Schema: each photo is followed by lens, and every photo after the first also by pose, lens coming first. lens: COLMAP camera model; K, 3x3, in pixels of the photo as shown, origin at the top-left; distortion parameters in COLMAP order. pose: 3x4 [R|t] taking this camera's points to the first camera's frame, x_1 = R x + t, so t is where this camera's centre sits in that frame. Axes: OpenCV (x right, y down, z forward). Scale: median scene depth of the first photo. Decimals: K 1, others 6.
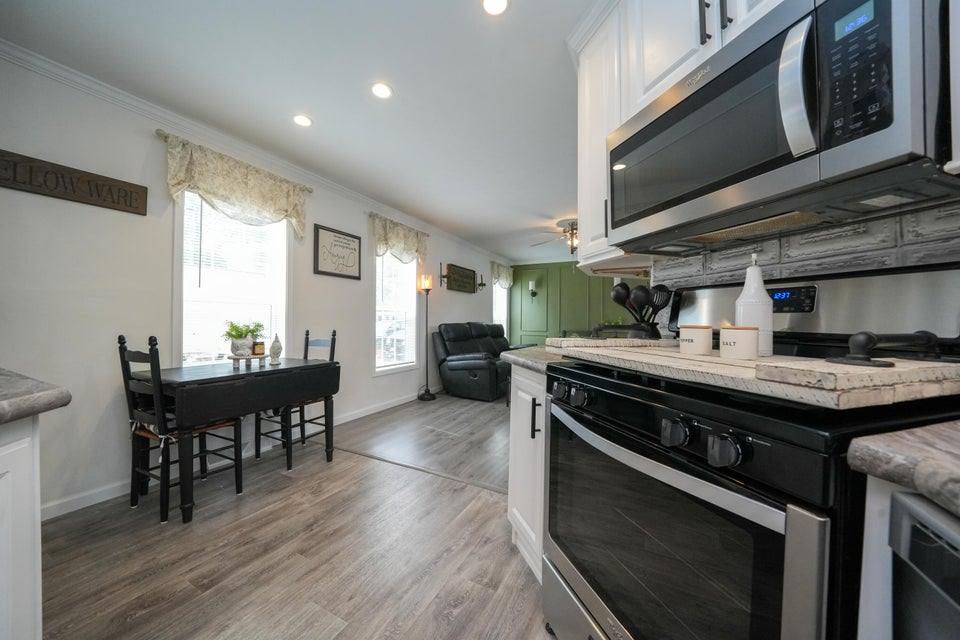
lens RADIAL K [[340.3, 0, 474.3], [0, 340.3, 320.1], [0, 0, 1]] dist [-0.023277, -0.000109]
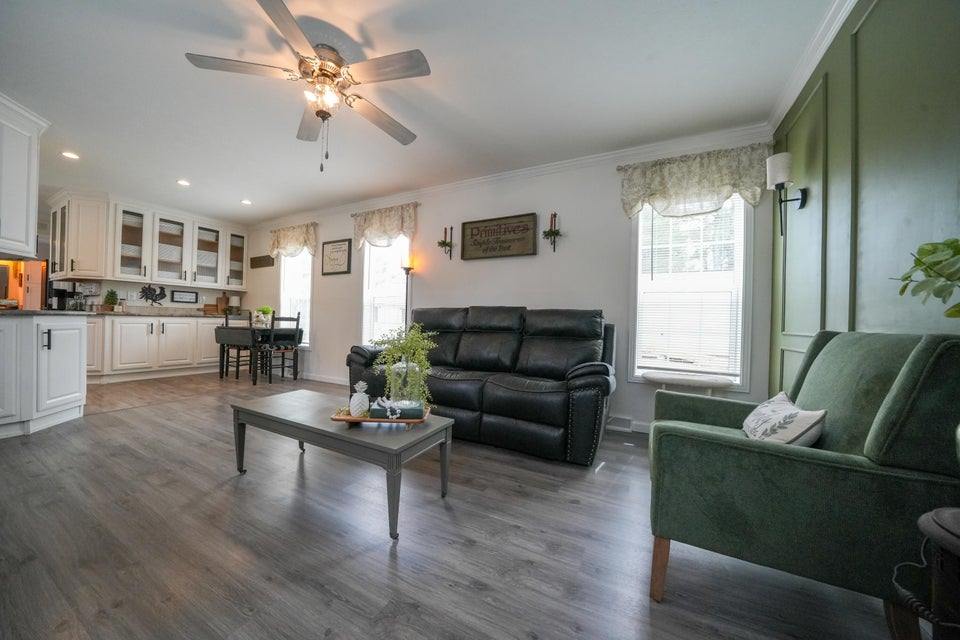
lens RADIAL K [[331.5, 0, 477.5], [0, 331.5, 320.7], [0, 0, 1]] dist [-0.020438, 0.000003]
pose [[-0.010870, -0.005216, -0.999927, 1.095702], [-0.015338, 0.999870, -0.005049, 0.066392], [0.999823, 0.015282, -0.010948, 1.902083]]
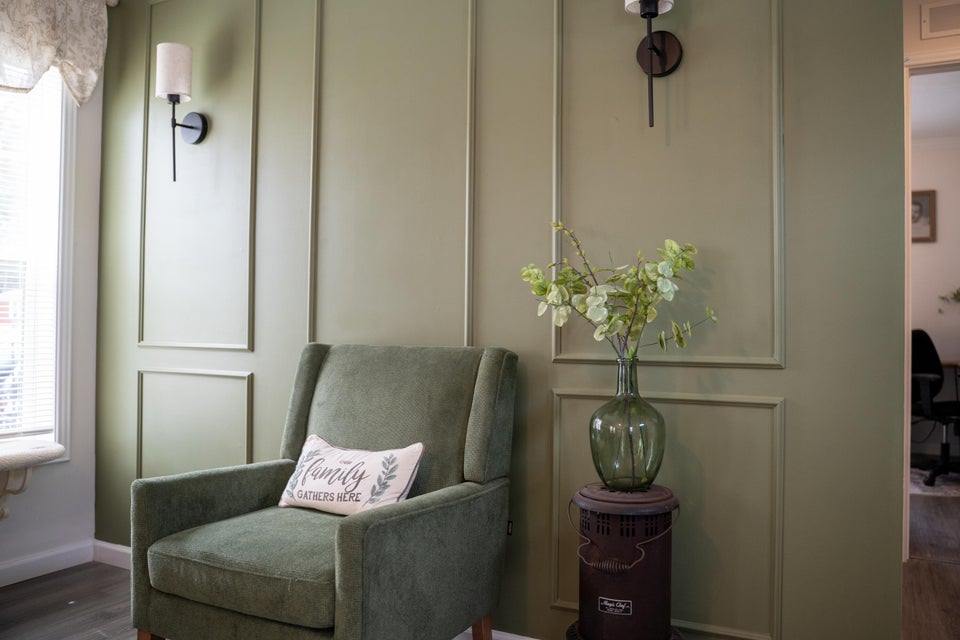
lens RADIAL K [[777.4, 0, 481.3], [0, 777.4, 305.4], [0, 0, 1]] dist [-0.067236, 0.000075]
pose [[0.999867, 0.006439, -0.014991, 0.815974], [-0.006642, 0.999886, -0.013575, 0.041620], [0.014902, 0.013672, 0.999795, 1.586195]]
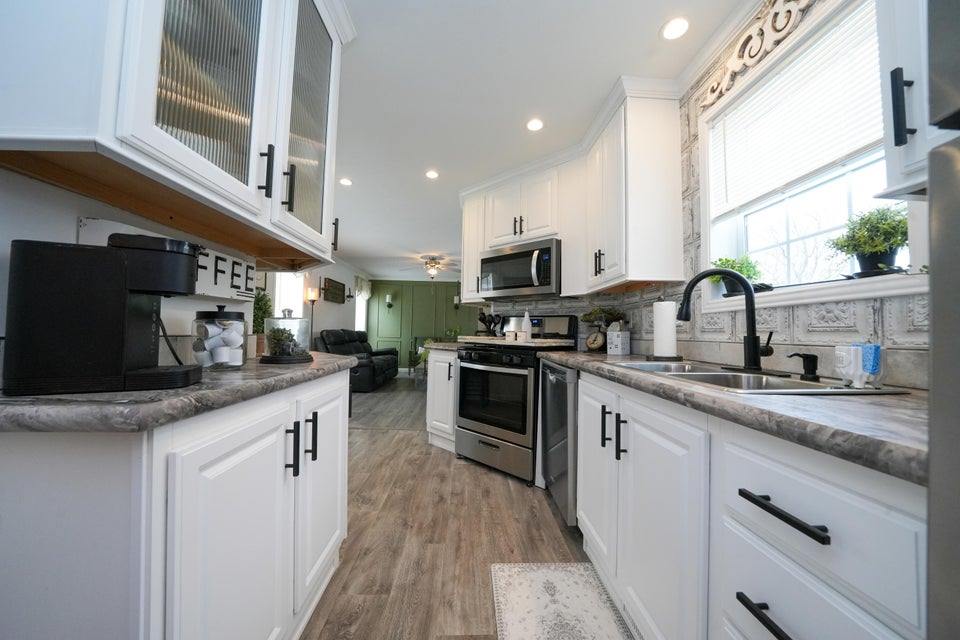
lens RADIAL K [[342.4, 0, 481.9], [0, 342.4, 320.9], [0, 0, 1]] dist [-0.022264, 0.004087]
pose [[0.870012, 0.024416, 0.492425, -0.327636], [-0.013945, 0.999592, -0.024924, 0.001922], [-0.492833, 0.014817, 0.869998, -0.469214]]
